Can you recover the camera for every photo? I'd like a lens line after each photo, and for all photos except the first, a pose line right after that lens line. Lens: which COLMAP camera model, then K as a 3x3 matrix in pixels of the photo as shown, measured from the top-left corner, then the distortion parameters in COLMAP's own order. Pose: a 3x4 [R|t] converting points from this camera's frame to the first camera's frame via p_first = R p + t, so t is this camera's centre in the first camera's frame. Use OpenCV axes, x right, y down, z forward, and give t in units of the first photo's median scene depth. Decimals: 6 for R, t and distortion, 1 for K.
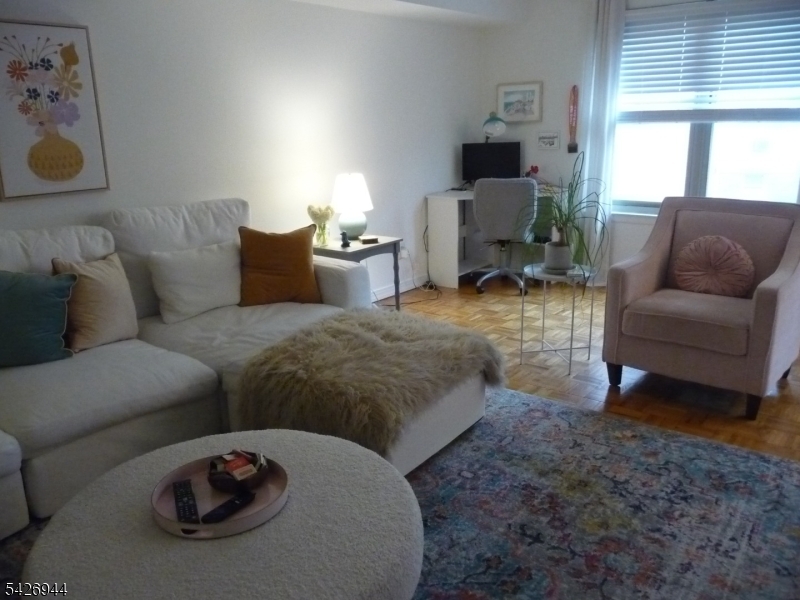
lens RADIAL K [[670.9, 0, 394.1], [0, 670.9, 301.5], [0, 0, 1]] dist [-0.030477, 0.029717]
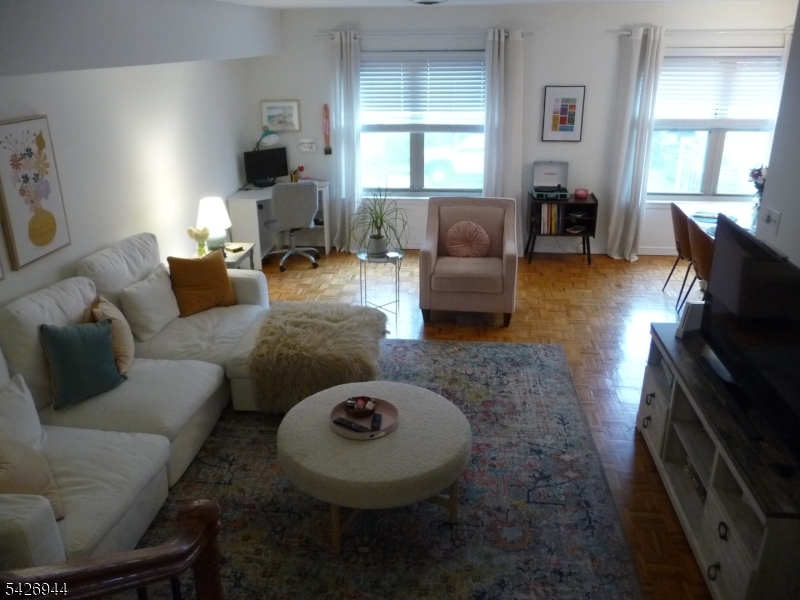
lens RADIAL K [[670.9, 0, 392.7], [0, 670.9, 299.0], [0, 0, 1]] dist [-0.030477, 0.029717]
pose [[0.850150, -0.173810, 0.497027, -0.535838], [0.131591, 0.984128, 0.119067, -0.133263], [-0.509833, -0.035820, 0.859528, -0.341545]]
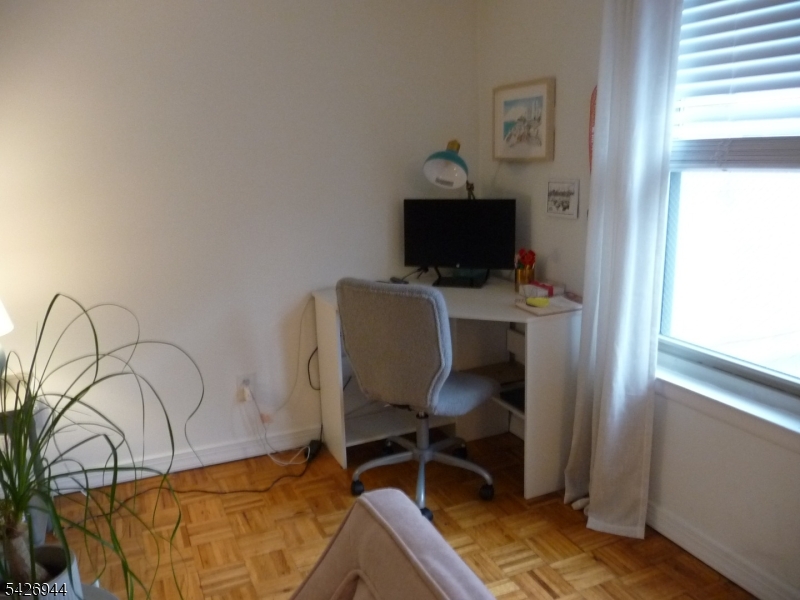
lens RADIAL K [[670.9, 0, 398.6], [0, 670.9, 299.3], [0, 0, 1]] dist [-0.030477, 0.029717]
pose [[0.876401, 0.103412, -0.470348, 0.596925], [-0.115426, 0.993311, 0.003318, -0.259454], [0.467545, 0.051382, 0.882475, 0.864492]]
